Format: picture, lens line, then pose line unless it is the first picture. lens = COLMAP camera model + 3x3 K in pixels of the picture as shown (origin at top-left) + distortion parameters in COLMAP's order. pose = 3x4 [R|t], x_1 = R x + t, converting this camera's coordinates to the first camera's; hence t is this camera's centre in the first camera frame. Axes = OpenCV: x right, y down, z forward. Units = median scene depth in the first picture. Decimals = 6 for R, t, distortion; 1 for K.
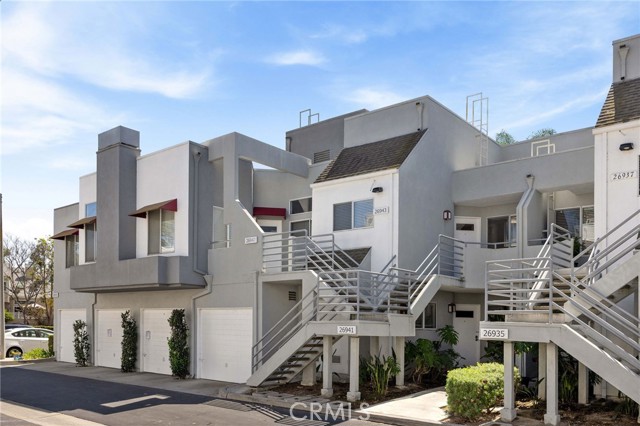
lens RADIAL K [[534.0, 0, 320.0], [0, 534.0, 213.0], [0, 0, 1]] dist [0.002753, 0.000274]
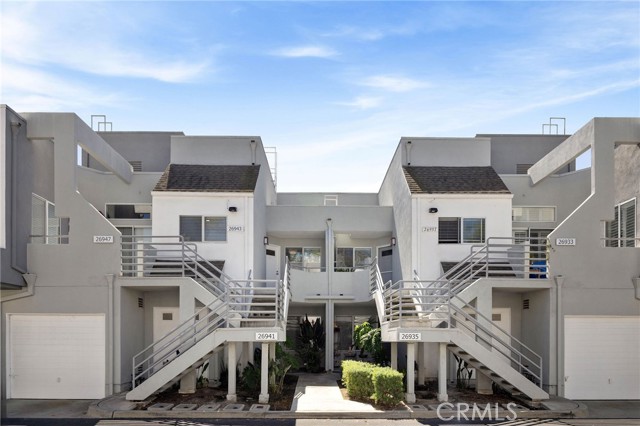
lens RADIAL K [[409.9, 0, 320.0], [0, 409.9, 268.8], [0, 0, 1]] dist [0.004767, 0.002093]
pose [[0.764954, 0.088431, 0.637985, -0.281091], [-0.122921, 0.992368, 0.009833, 0.047560], [-0.632247, -0.085943, 0.769986, 0.231638]]
